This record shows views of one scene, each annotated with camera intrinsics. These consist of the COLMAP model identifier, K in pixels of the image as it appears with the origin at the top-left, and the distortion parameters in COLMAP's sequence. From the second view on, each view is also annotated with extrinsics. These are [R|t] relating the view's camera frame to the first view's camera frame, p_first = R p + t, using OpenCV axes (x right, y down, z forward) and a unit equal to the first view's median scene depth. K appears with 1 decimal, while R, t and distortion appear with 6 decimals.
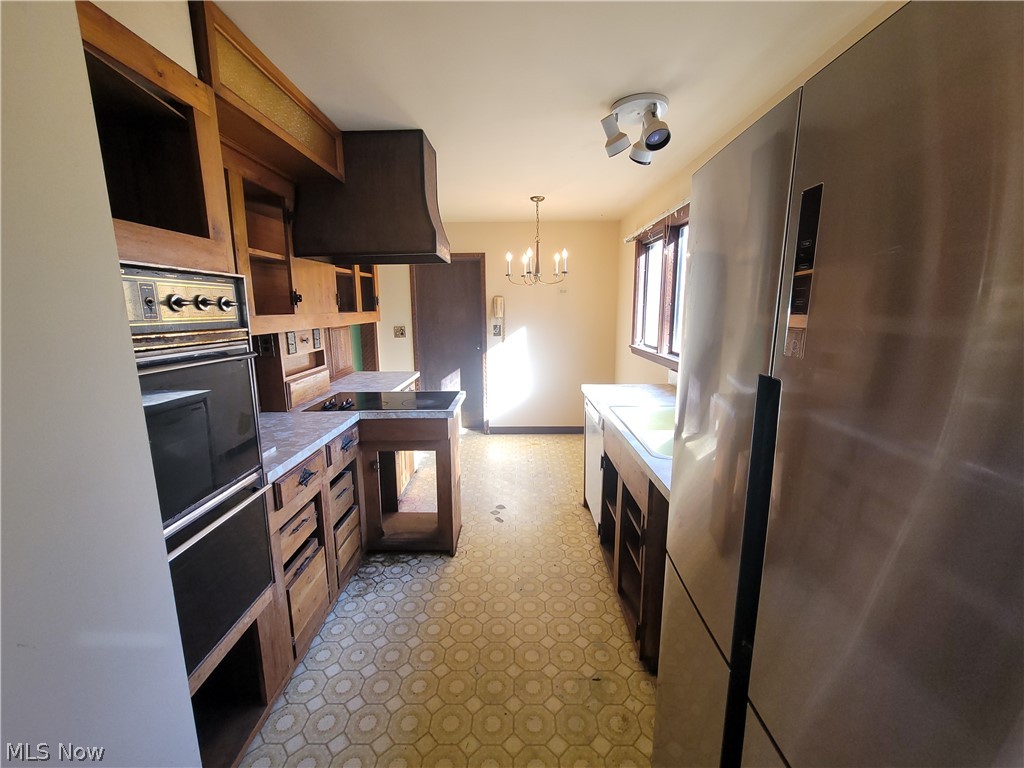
lens RADIAL K [[419.4, 0, 513.0], [0, 419.4, 380.0], [0, 0, 1]] dist [-0.003367, -0.000415]
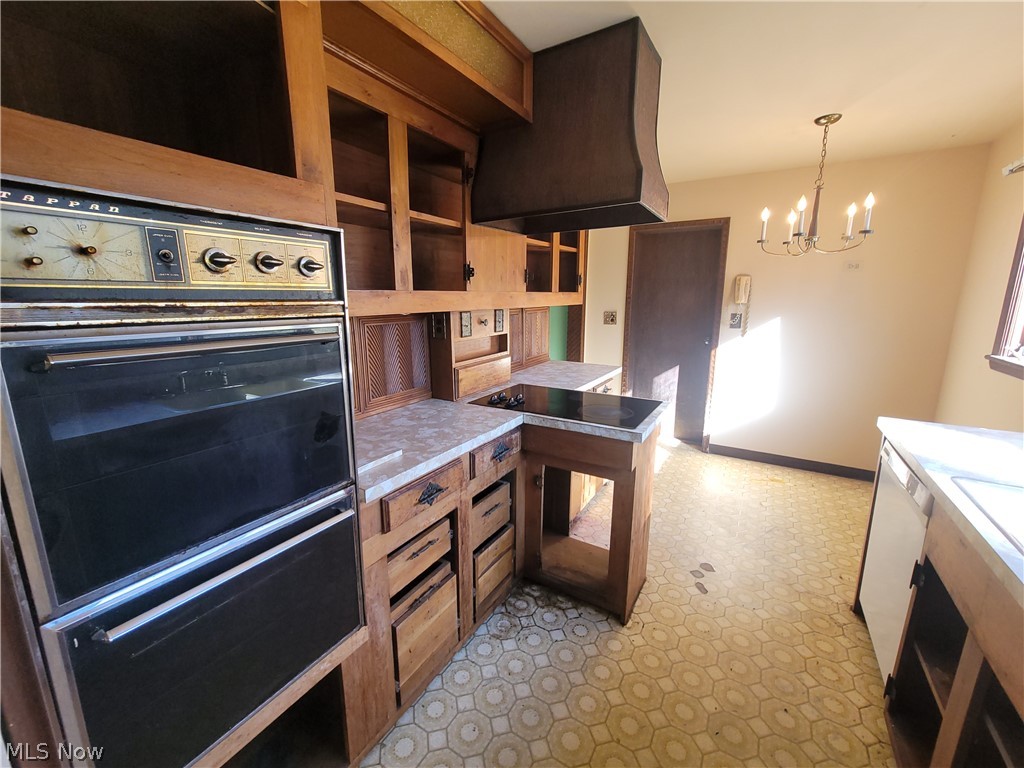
lens RADIAL K [[419.4, 0, 513.0], [0, 419.4, 380.0], [0, 0, 1]] dist [-0.003367, -0.000415]
pose [[0.859898, 0.109743, -0.498530, 0.009642], [-0.094967, 0.993960, 0.054997, -0.030751], [0.501555, 0.000052, 0.865126, 0.290679]]
